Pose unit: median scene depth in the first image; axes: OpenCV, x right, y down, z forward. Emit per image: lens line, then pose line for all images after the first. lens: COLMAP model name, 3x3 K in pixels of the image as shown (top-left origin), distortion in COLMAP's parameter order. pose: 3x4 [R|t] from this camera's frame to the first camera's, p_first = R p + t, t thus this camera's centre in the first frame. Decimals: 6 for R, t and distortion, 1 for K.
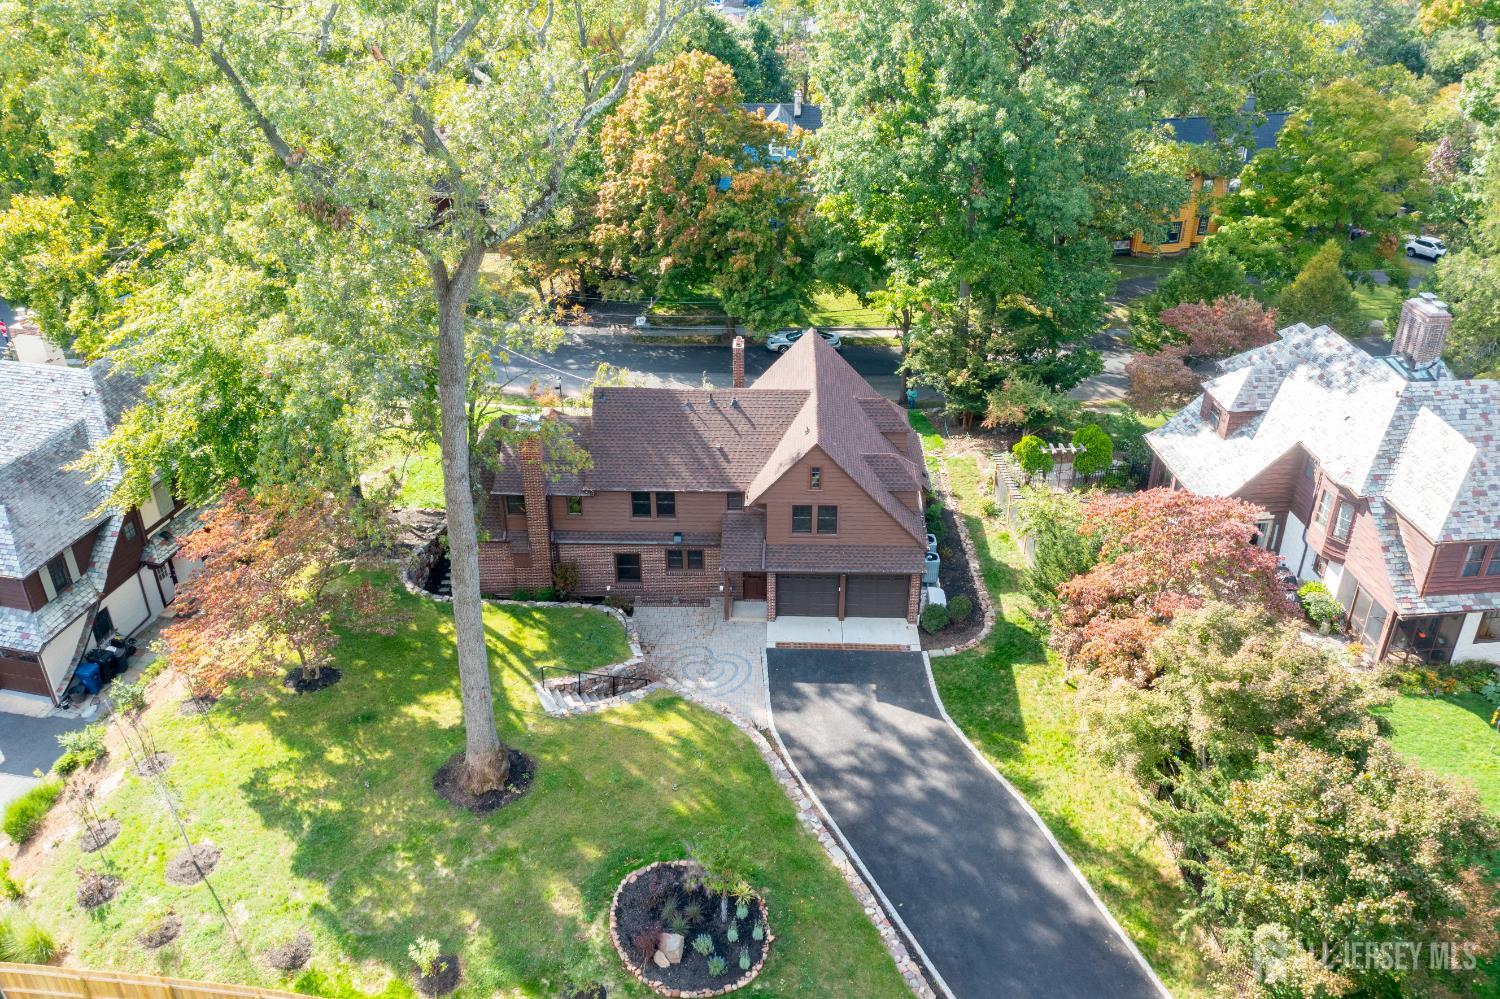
lens RADIAL K [[1196.6, 0, 750.0], [0, 1196.6, 499.5], [0, 0, 1]] dist [-0.002675, -0.000962]
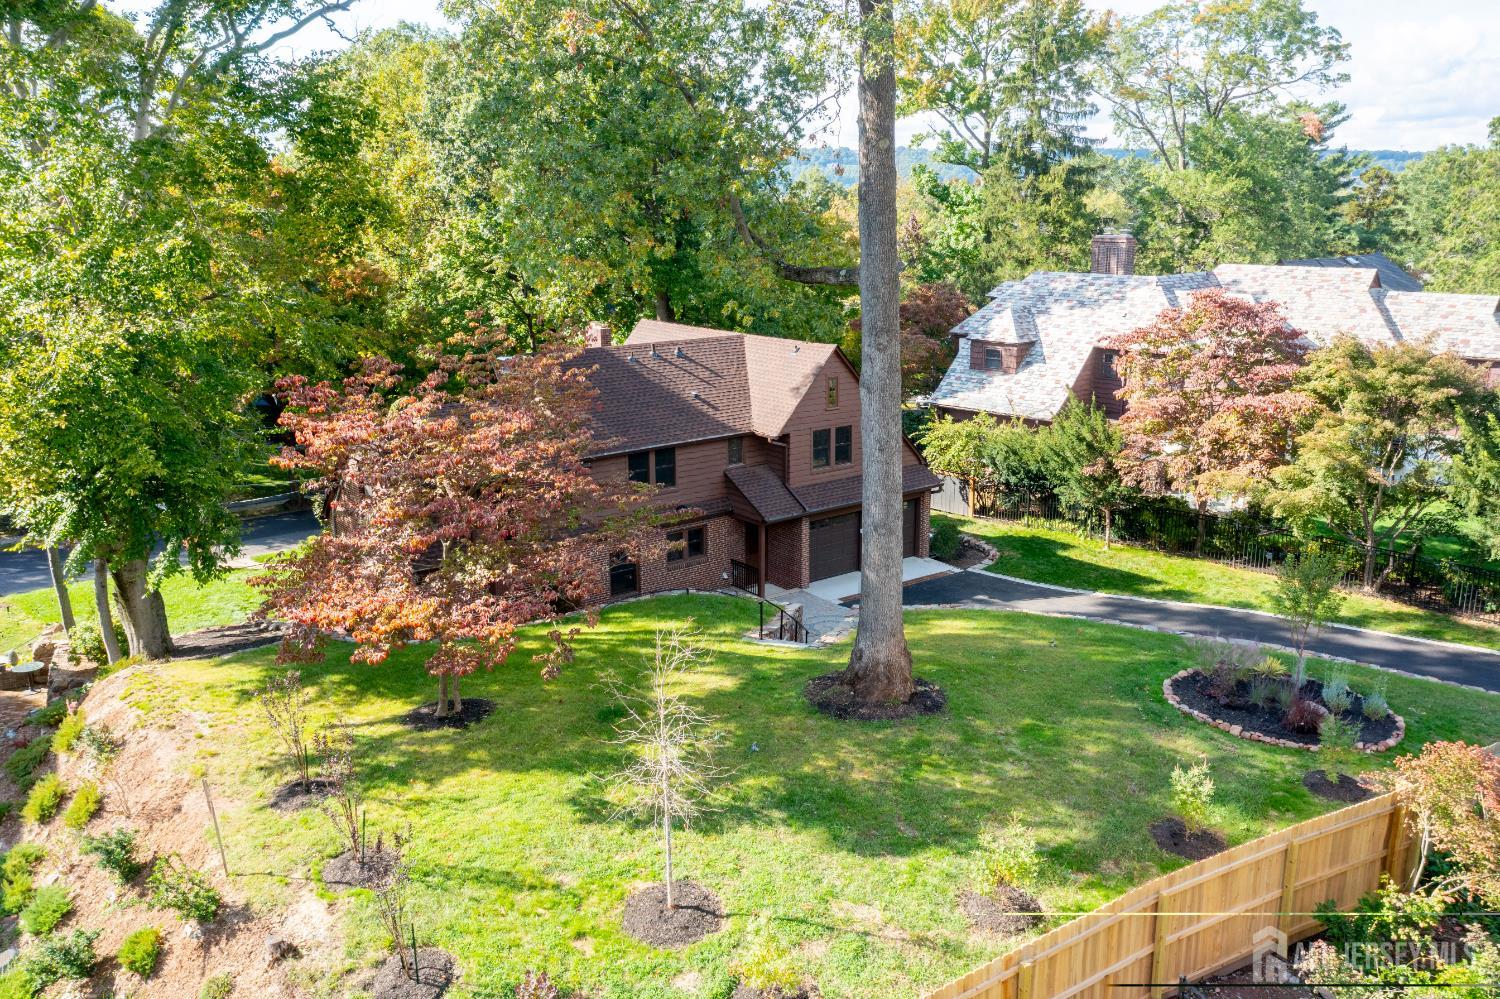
lens RADIAL K [[1196.6, 0, 750.0], [0, 1196.6, 499.5], [0, 0, 1]] dist [-0.002675, -0.000962]
pose [[0.799892, -0.161038, 0.578134, -0.561189], [0.275996, 0.954122, -0.116093, 0.153618], [-0.532915, 0.252425, 0.807641, 0.393690]]
